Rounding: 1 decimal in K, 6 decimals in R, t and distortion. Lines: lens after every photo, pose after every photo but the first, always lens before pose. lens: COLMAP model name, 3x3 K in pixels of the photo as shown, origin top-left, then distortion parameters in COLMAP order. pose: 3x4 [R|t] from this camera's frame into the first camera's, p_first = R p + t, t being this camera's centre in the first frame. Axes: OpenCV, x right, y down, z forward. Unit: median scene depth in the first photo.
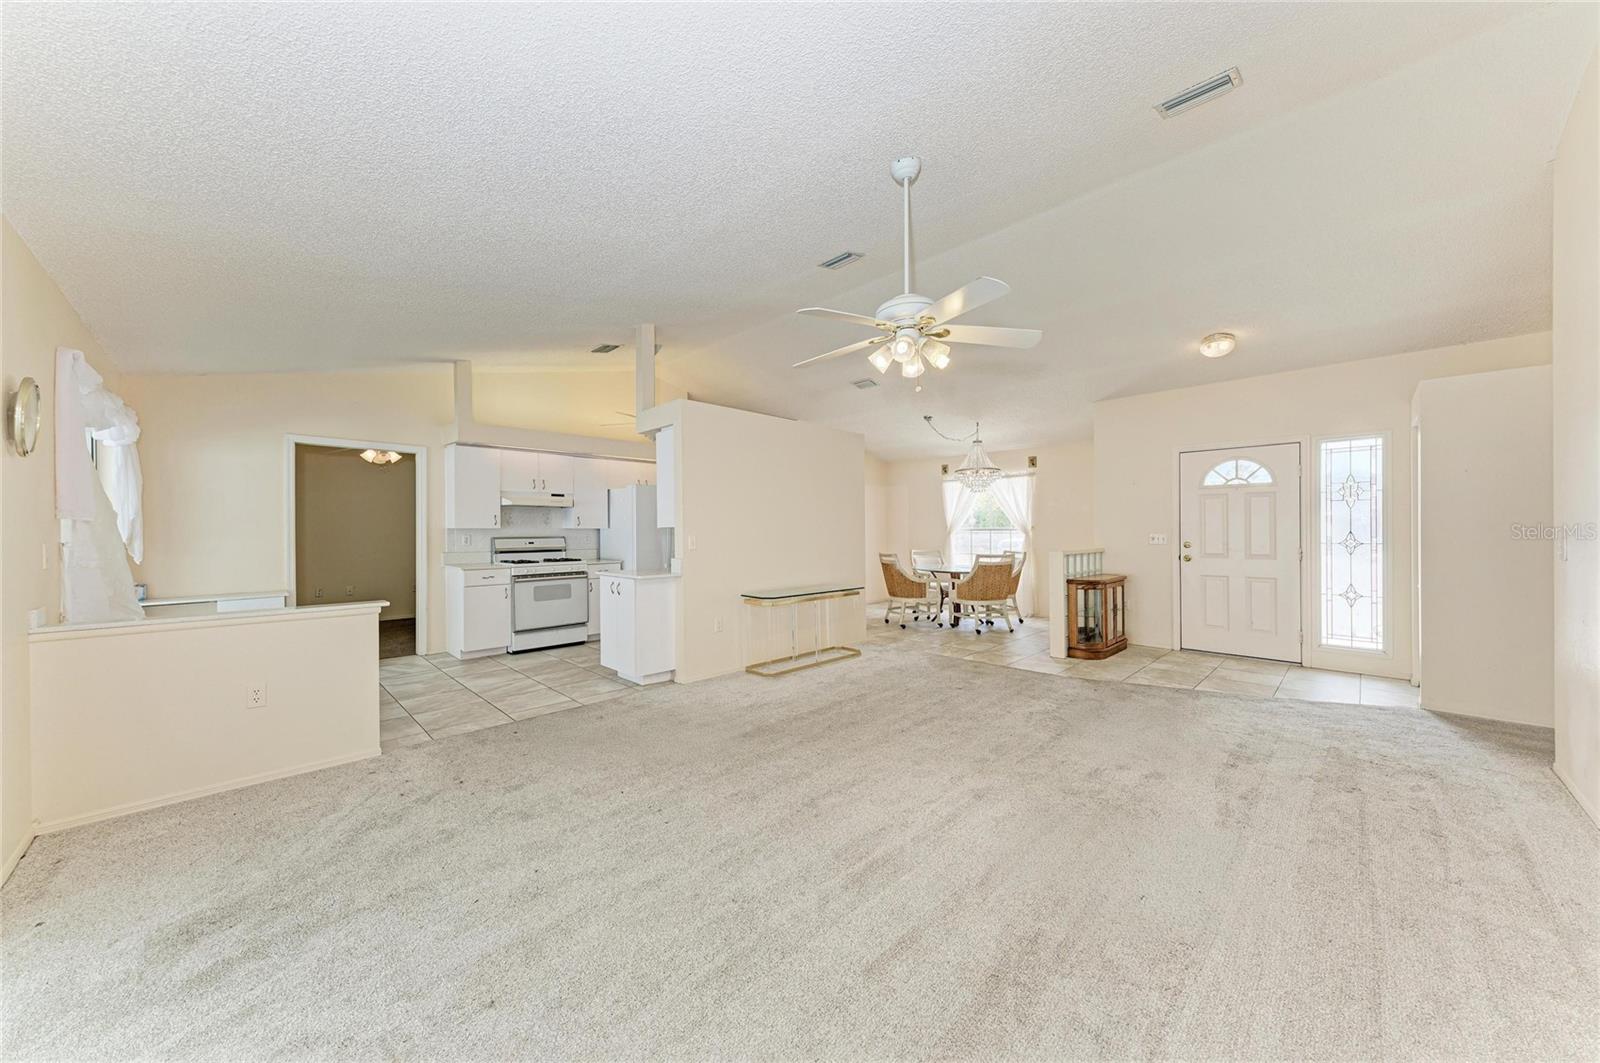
lens RADIAL K [[559.0, 0, 797.4], [0, 559.0, 531.7], [0, 0, 1]] dist [0.016098, -0.004278]
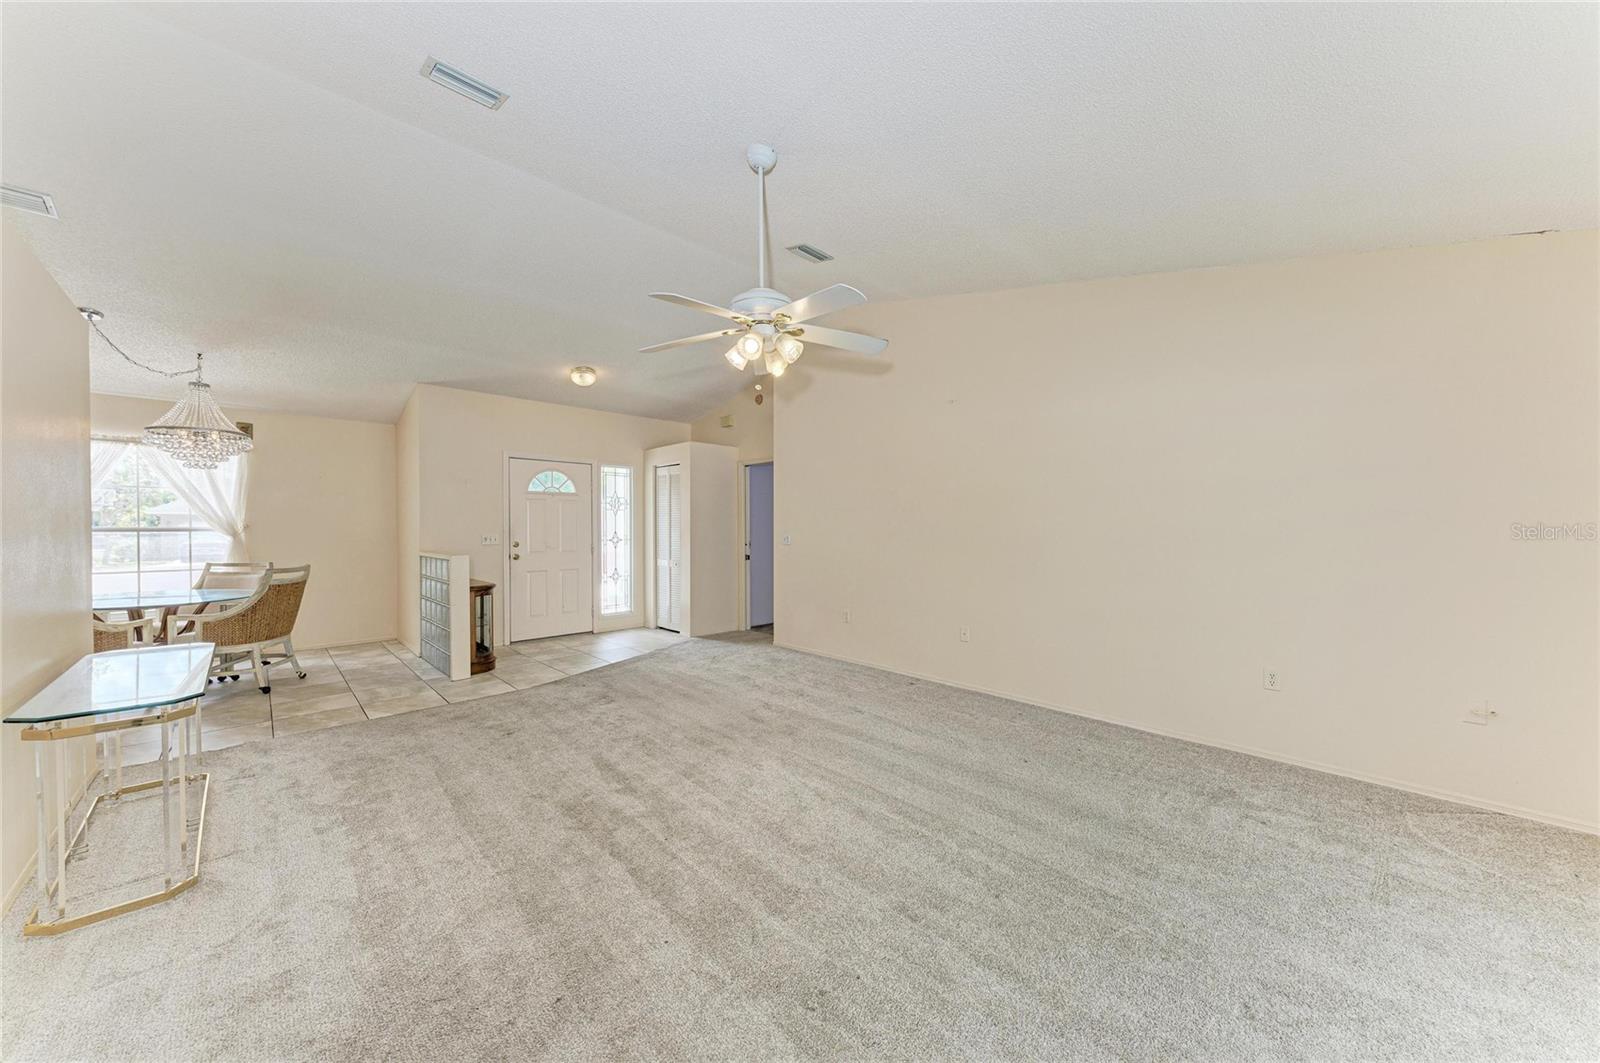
lens RADIAL K [[559.0, 0, 804.2], [0, 559.0, 526.7], [0, 0, 1]] dist [0.016098, -0.004278]
pose [[0.007915, 0.008342, 0.999934, -0.384227], [0.003423, 0.999959, -0.008369, 0.000457], [-0.999963, 0.003489, 0.007886, 0.457117]]
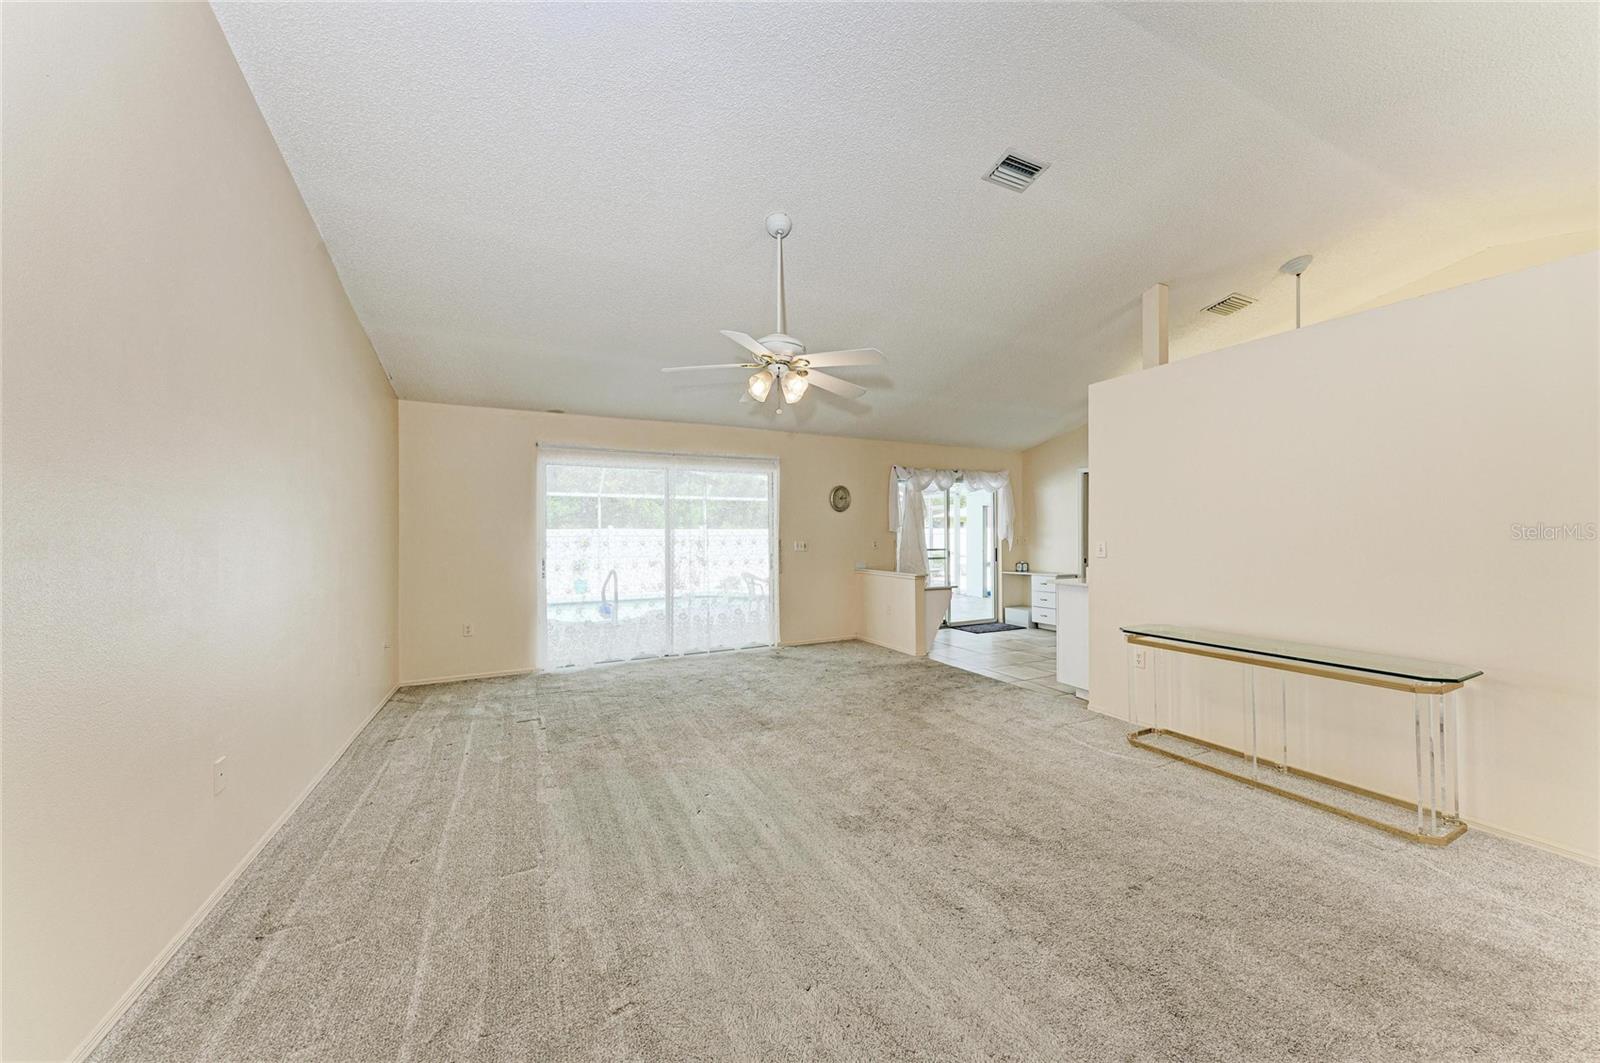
lens RADIAL K [[559.0, 0, 804.3], [0, 559.0, 522.0], [0, 0, 1]] dist [0.016098, -0.004278]
pose [[-0.326387, -0.022441, -0.944970, 0.629283], [0.004072, 0.999675, -0.025147, -0.004412], [0.945228, -0.012056, -0.326189, 0.693738]]
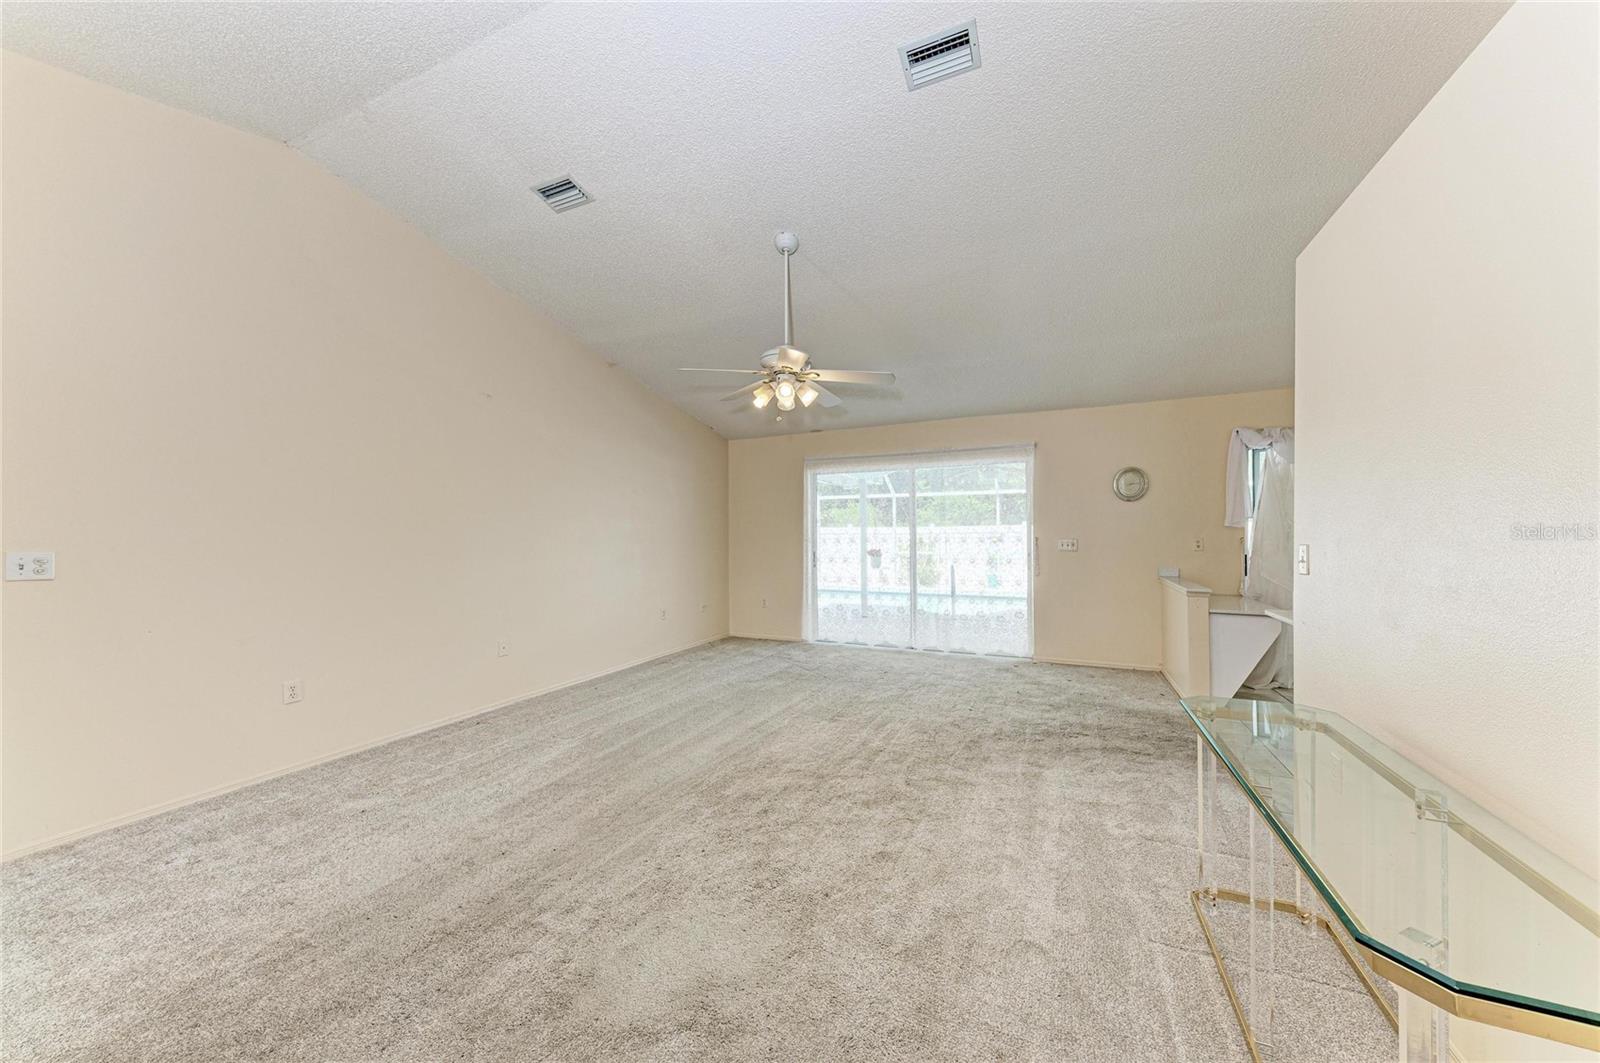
lens RADIAL K [[559.0, 0, 793.0], [0, 559.0, 536.3], [0, 0, 1]] dist [0.016098, -0.004278]
pose [[-0.939559, 0.006045, -0.342333, 0.296936], [0.004341, 0.999974, 0.005744, -0.007221], [0.342359, 0.003911, -0.939561, 1.058190]]
